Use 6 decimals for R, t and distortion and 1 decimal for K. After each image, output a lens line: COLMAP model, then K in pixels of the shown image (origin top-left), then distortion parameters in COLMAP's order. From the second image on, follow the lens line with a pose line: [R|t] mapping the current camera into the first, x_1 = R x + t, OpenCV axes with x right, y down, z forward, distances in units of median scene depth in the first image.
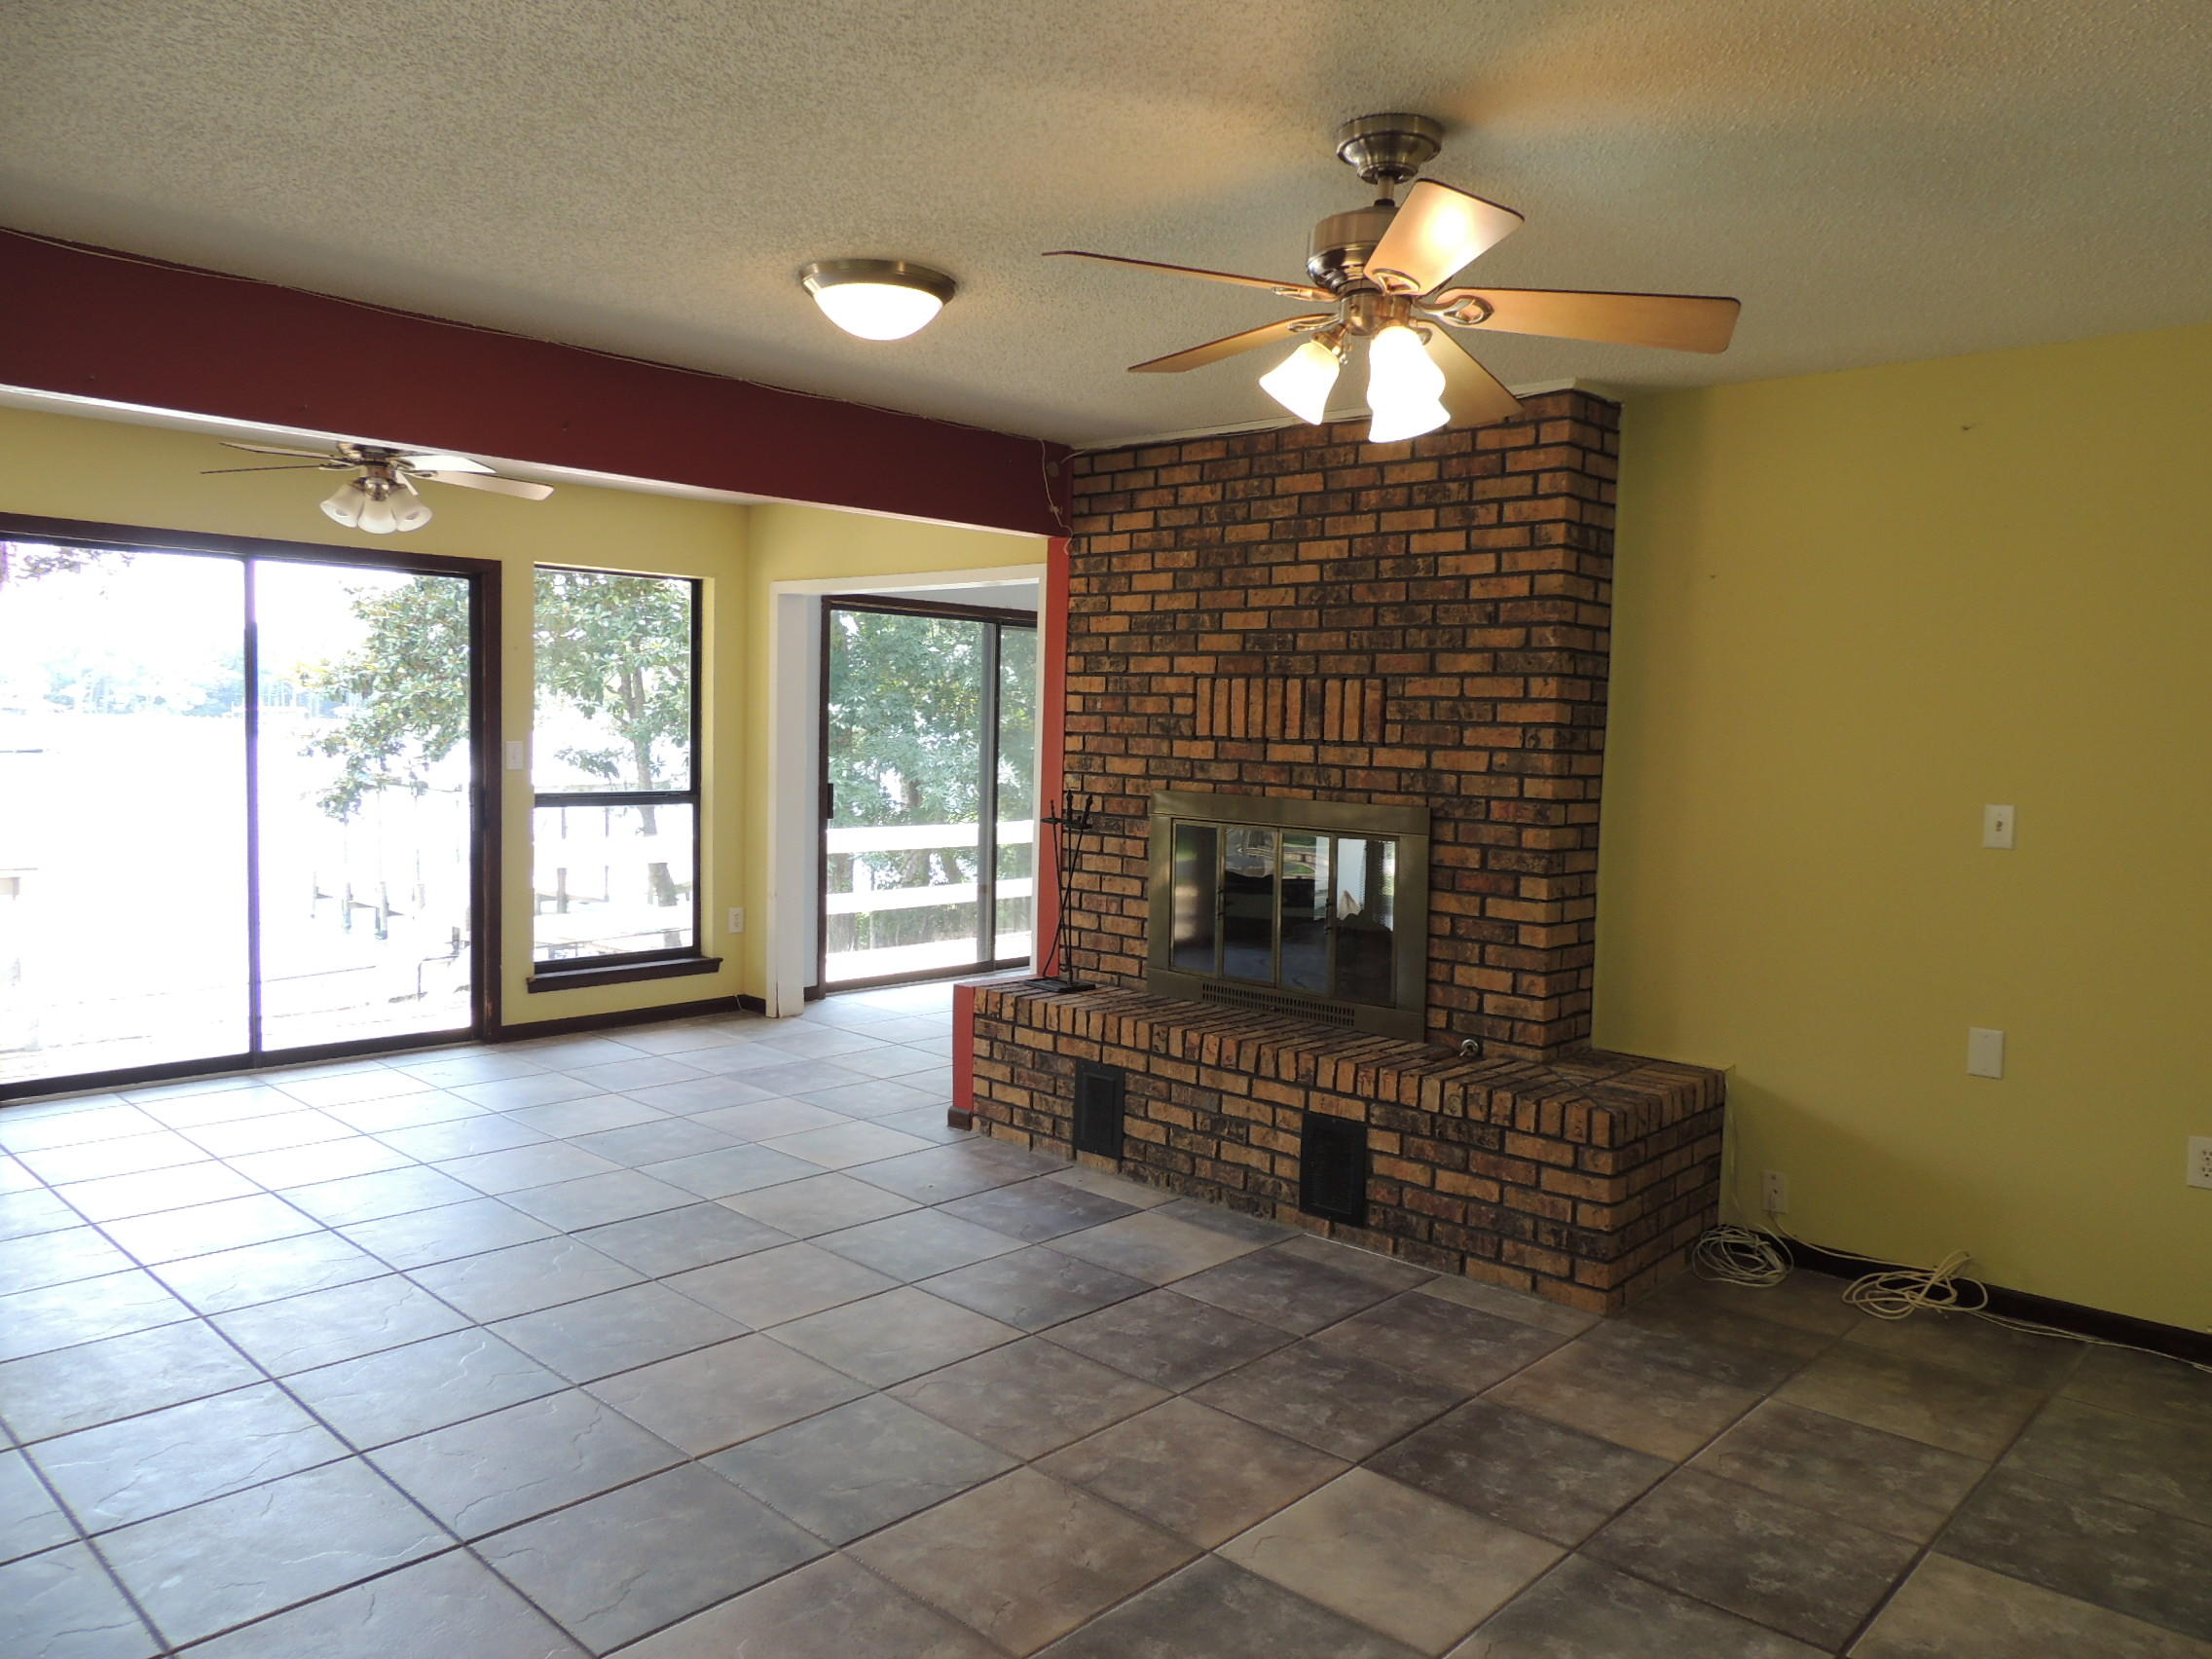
lens RADIAL K [[1569.3, 0, 1114.1], [0, 1569.3, 832.6], [0, 0, 1]] dist [-0.036788, 0.019430]
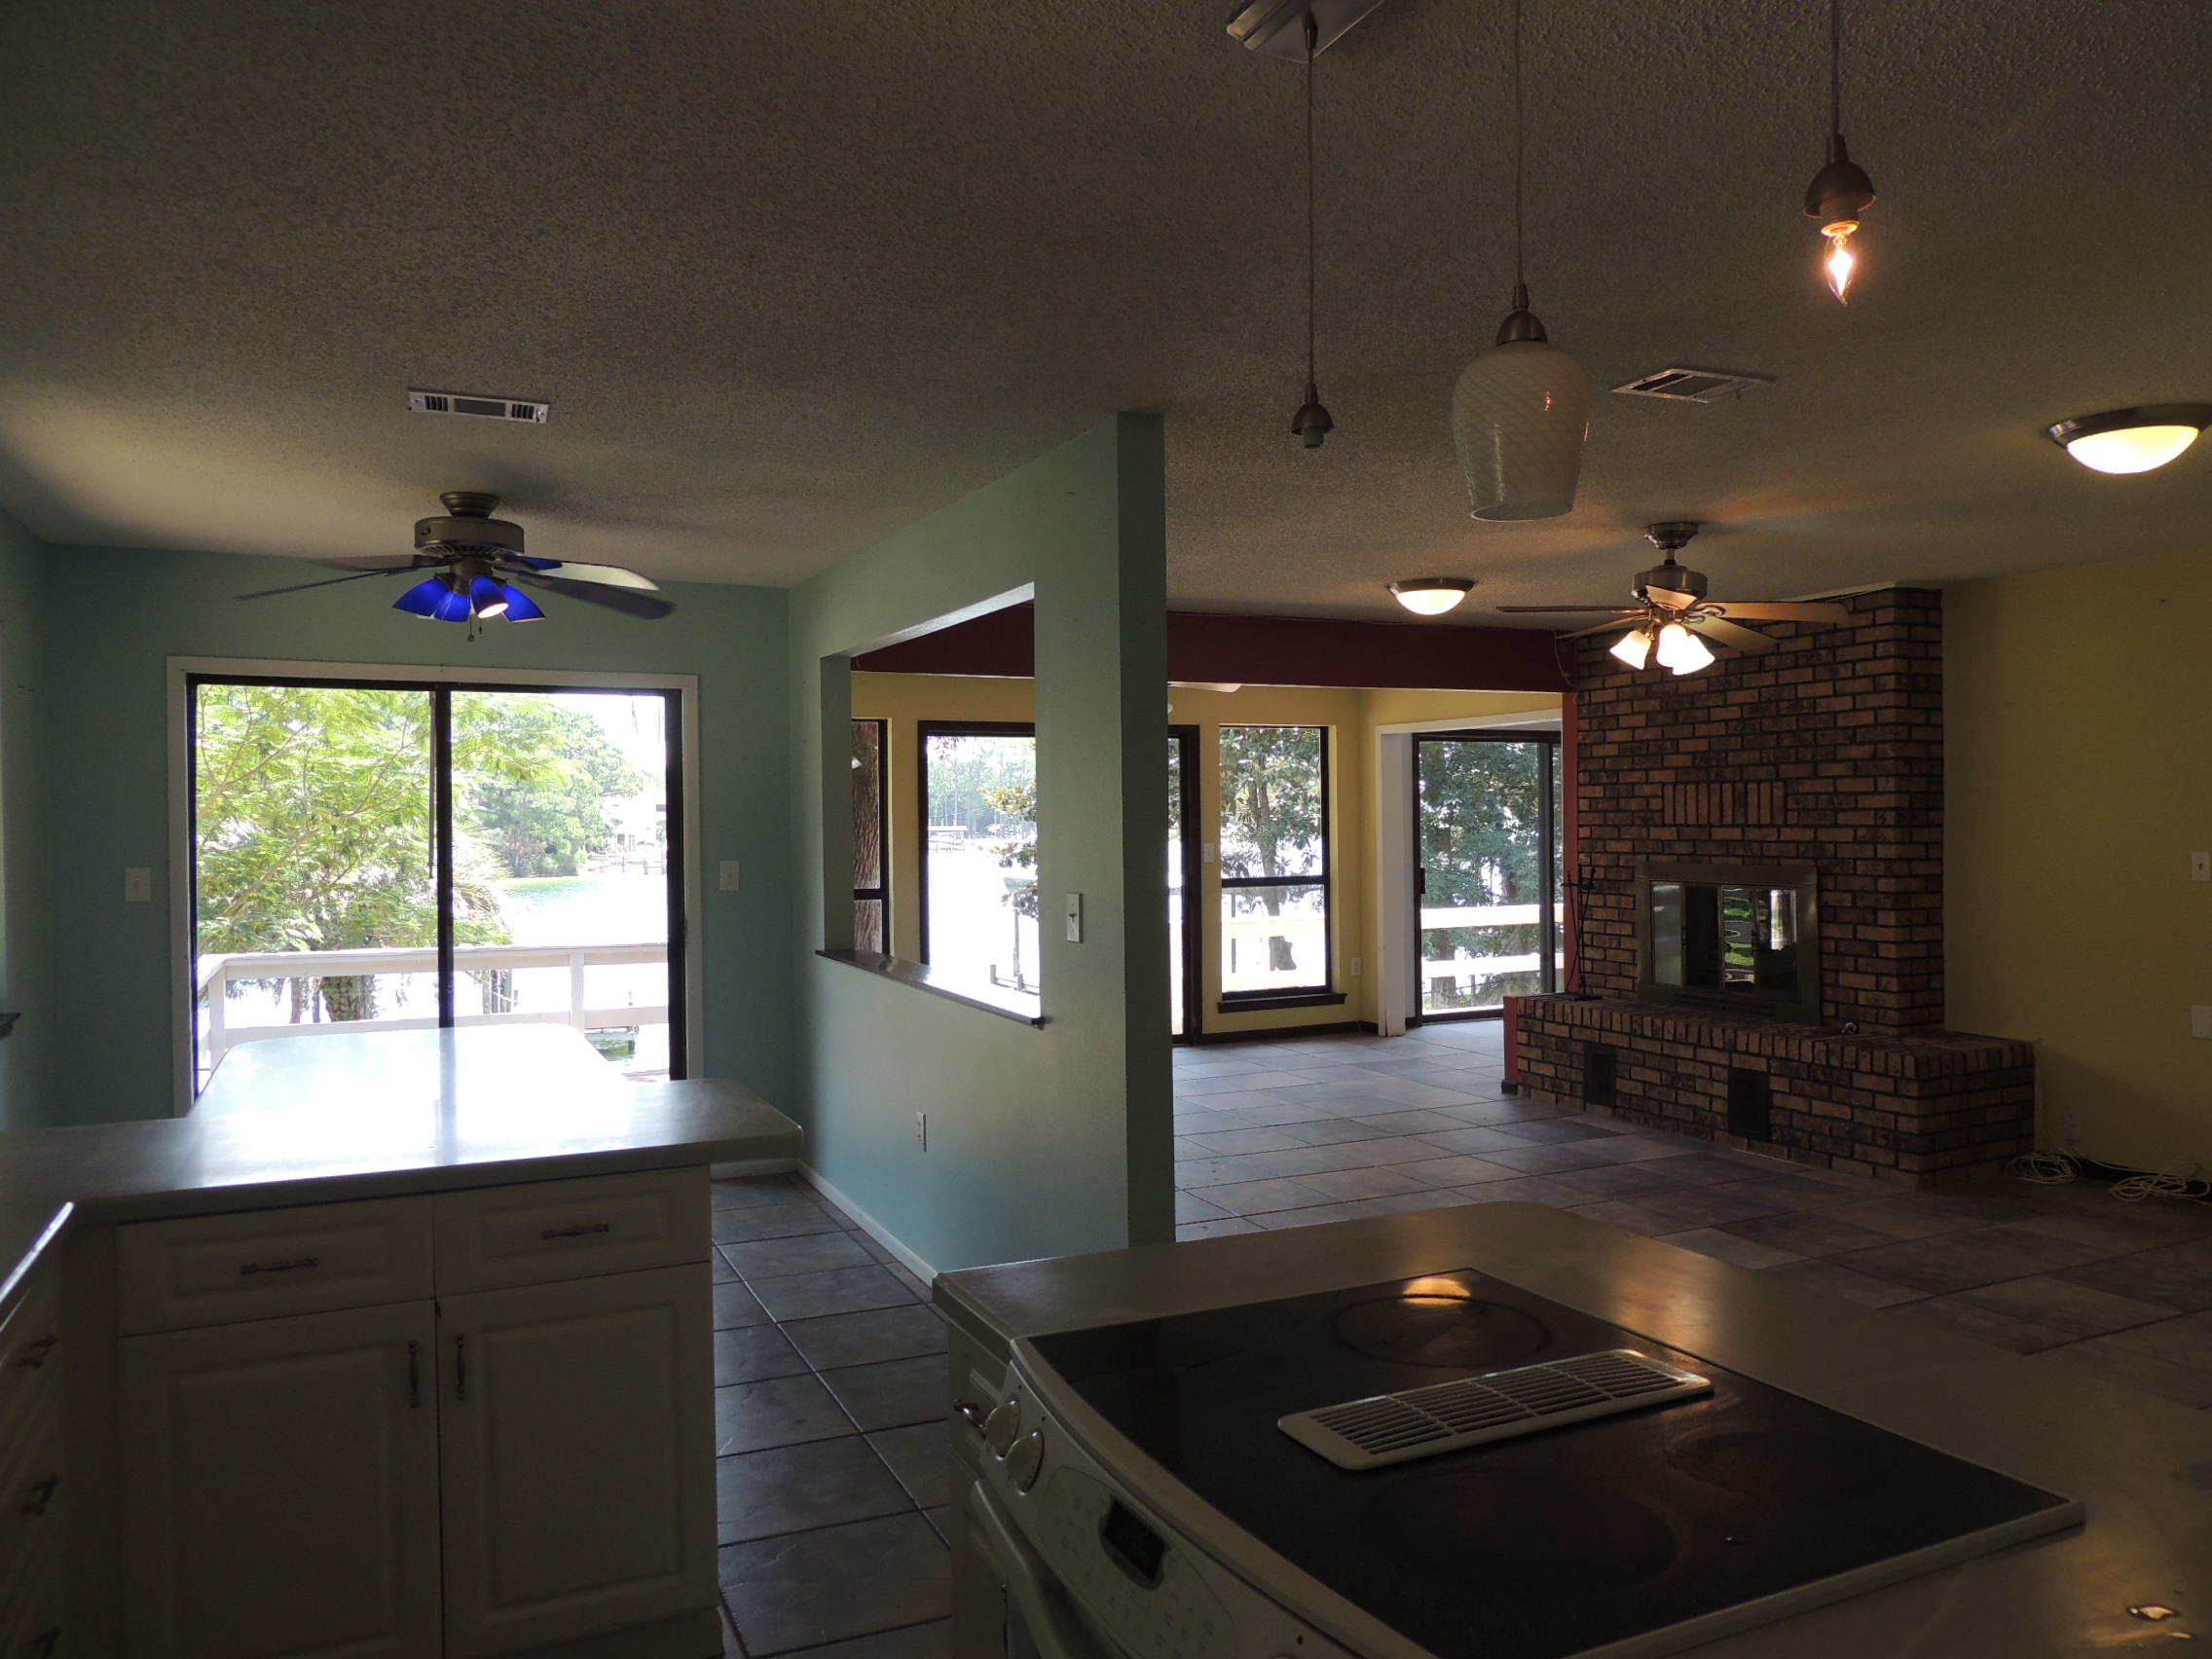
lens RADIAL K [[1569.3, 0, 1101.3], [0, 1569.3, 839.2], [0, 0, 1]] dist [-0.036788, 0.019430]
pose [[0.924277, -0.031768, -0.380397, 0.144733], [0.008865, 0.998049, -0.061811, 0.045726], [0.381619, 0.053758, 0.922755, -0.661269]]
